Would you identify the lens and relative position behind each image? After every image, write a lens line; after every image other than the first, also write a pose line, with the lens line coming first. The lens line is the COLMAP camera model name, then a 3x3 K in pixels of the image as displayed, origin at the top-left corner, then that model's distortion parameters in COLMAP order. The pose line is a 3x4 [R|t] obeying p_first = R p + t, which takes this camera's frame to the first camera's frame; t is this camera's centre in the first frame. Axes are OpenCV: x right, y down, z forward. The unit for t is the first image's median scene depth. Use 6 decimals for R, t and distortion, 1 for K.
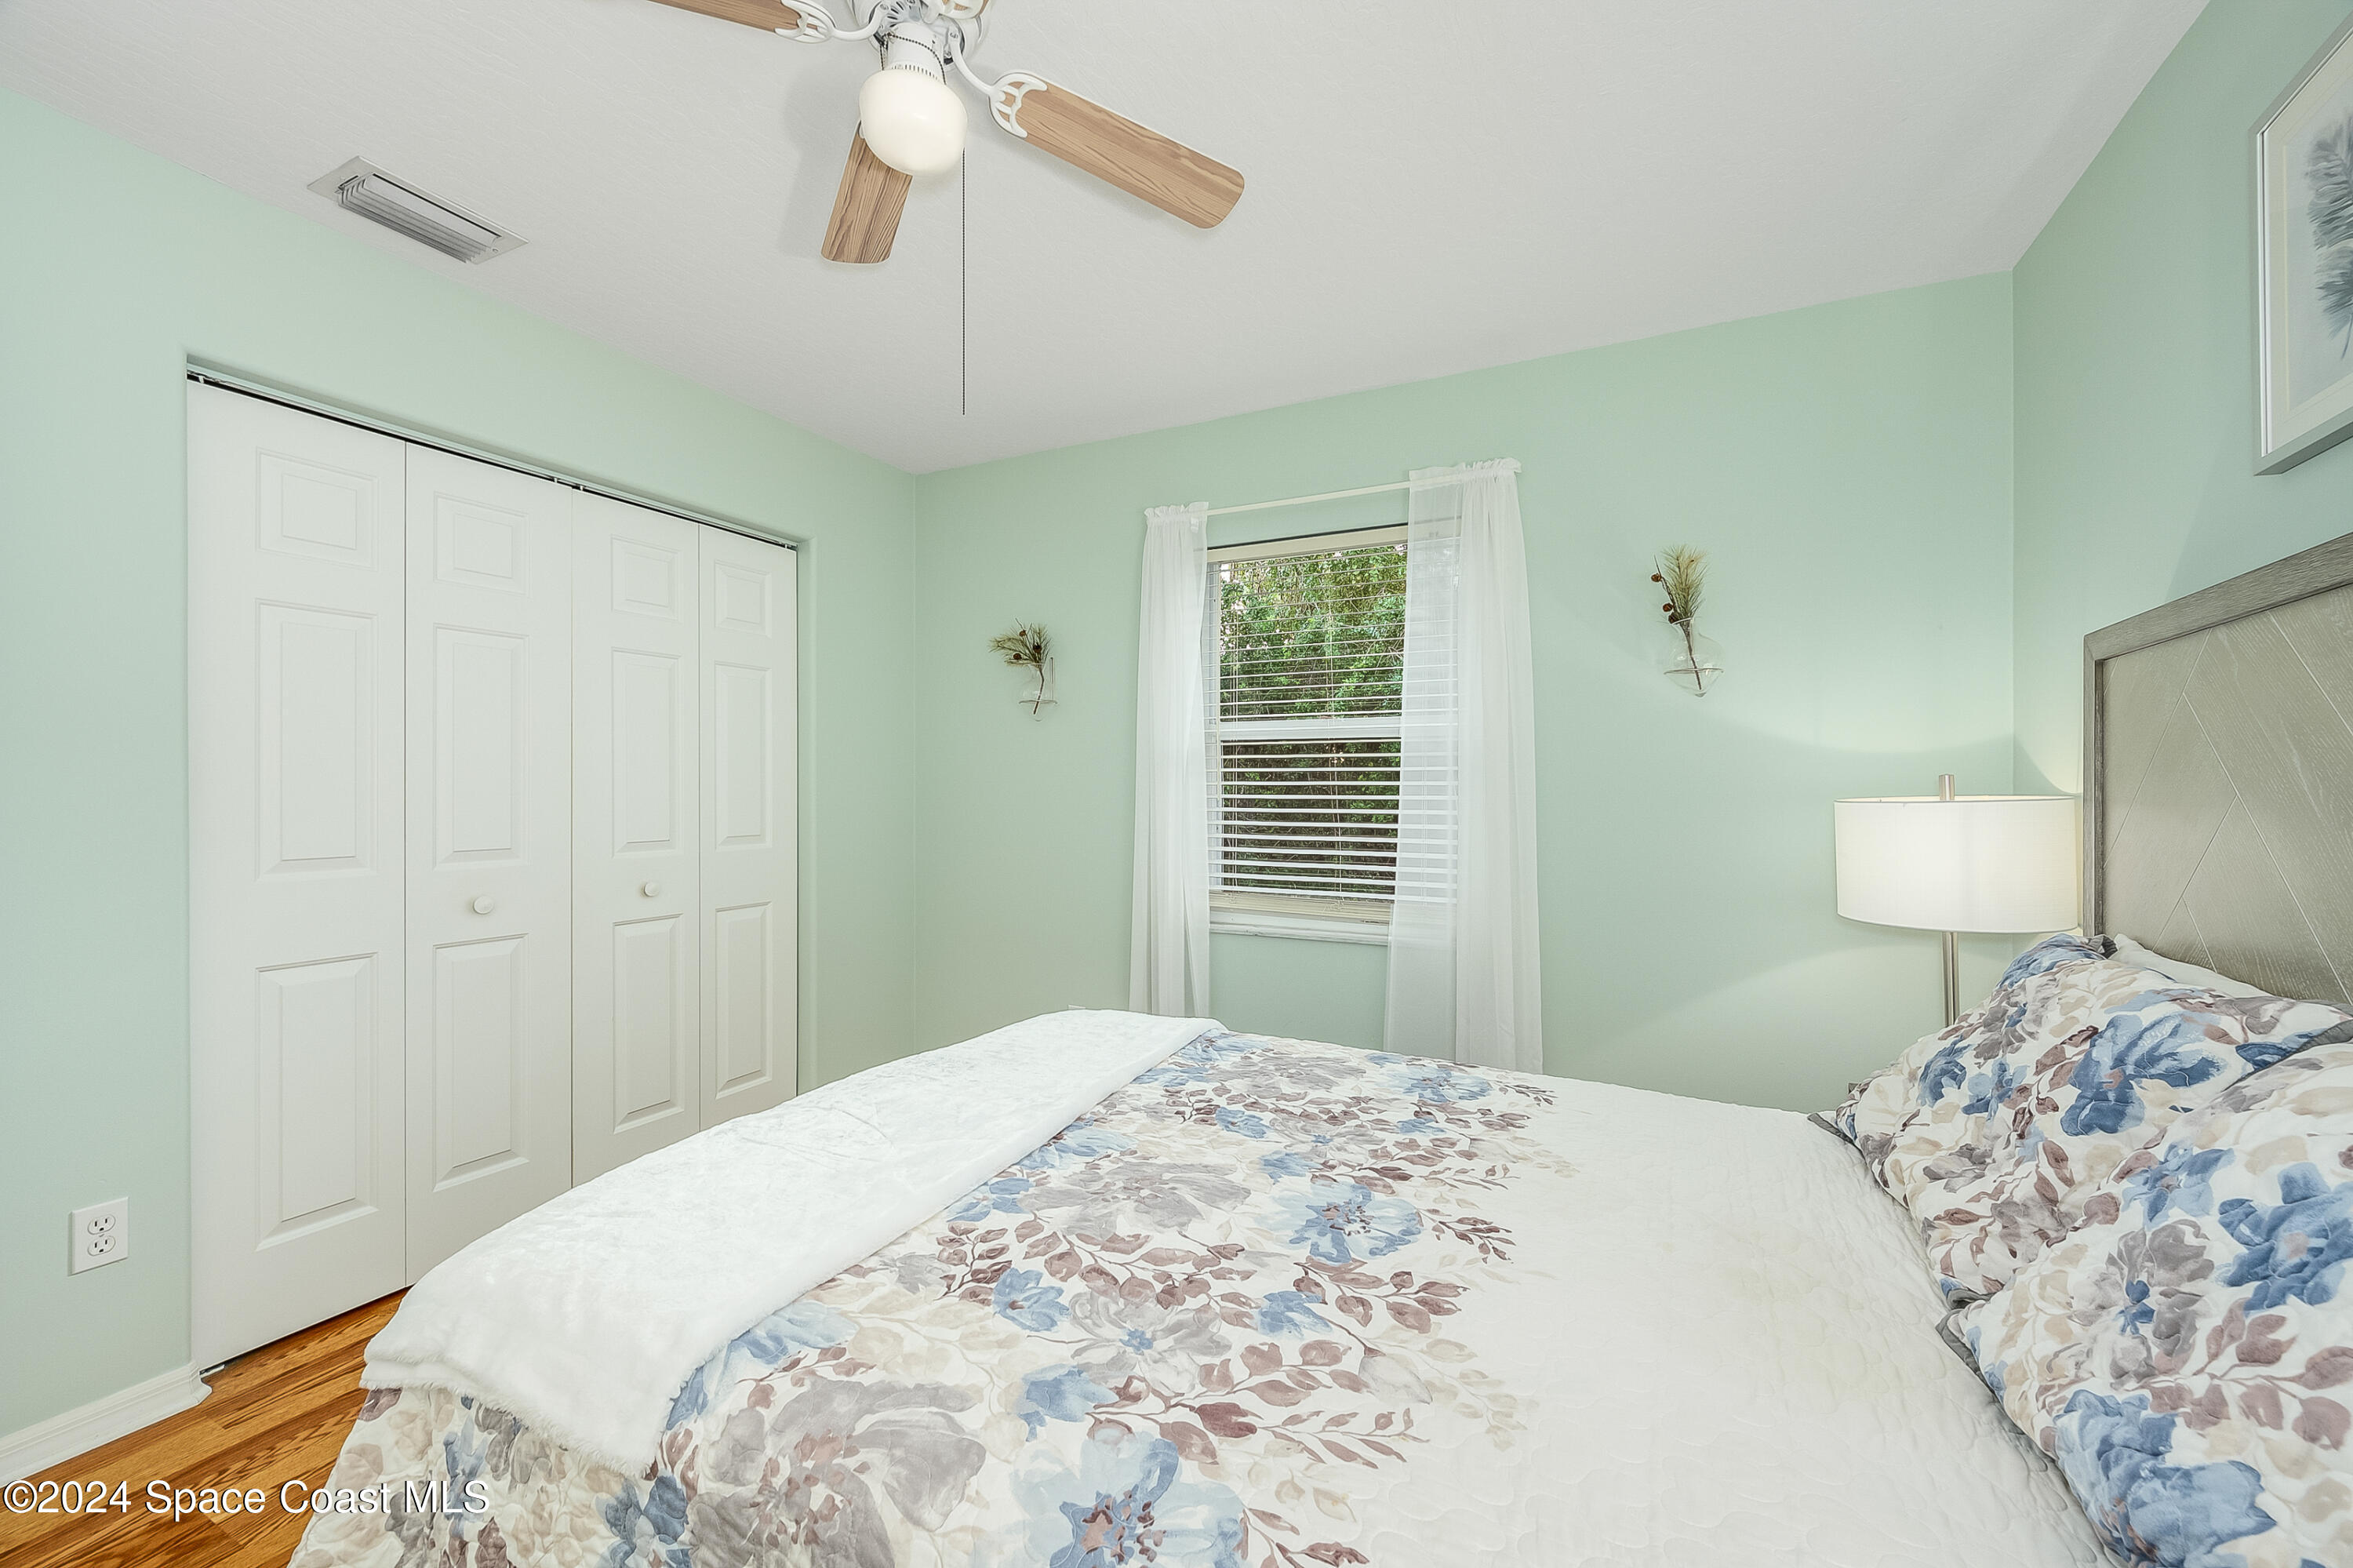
lens RADIAL K [[919.3, 0, 1180.5], [0, 919.3, 813.5], [0, 0, 1]] dist [0.000755, -0.000041]
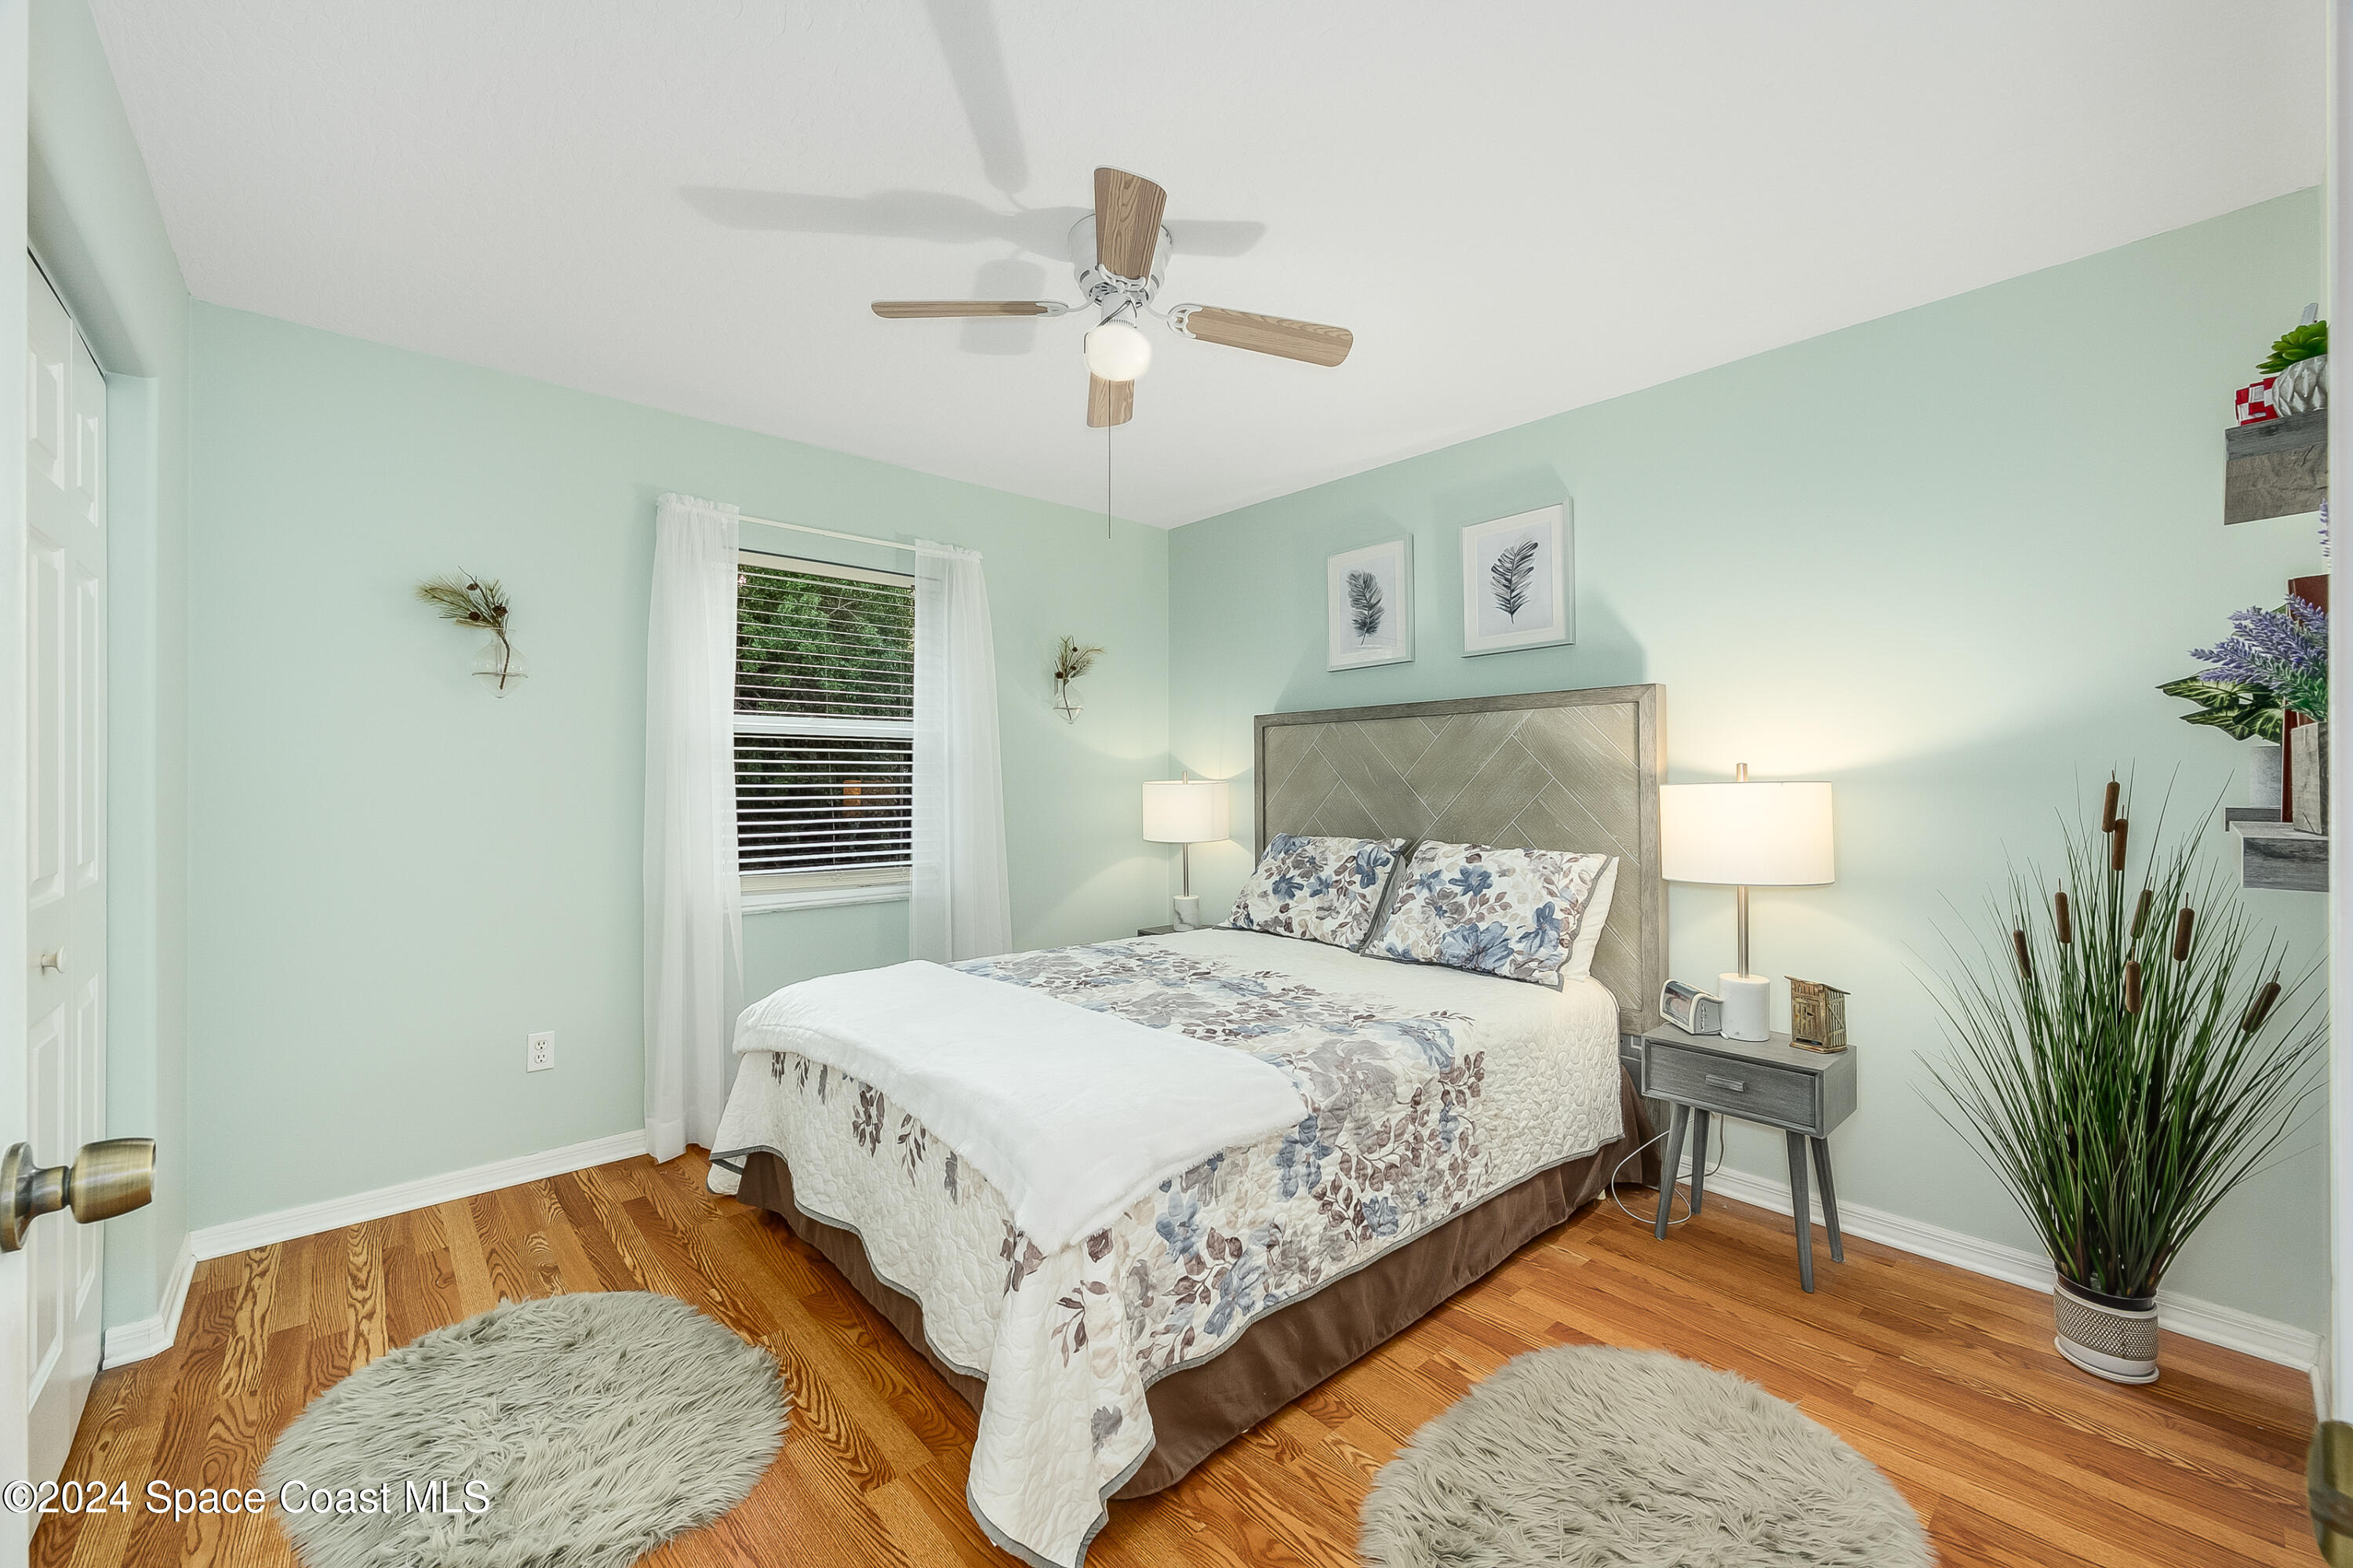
lens RADIAL K [[939.2, 0, 1173.6], [0, 939.2, 781.0], [0, 0, 1]] dist [-0.000399, 0.000150]
pose [[0.376470, -0.005120, 0.926415, -0.861122], [0.029225, 0.999553, -0.006352, -0.003646], [-0.925968, 0.029466, 0.376451, 0.157111]]
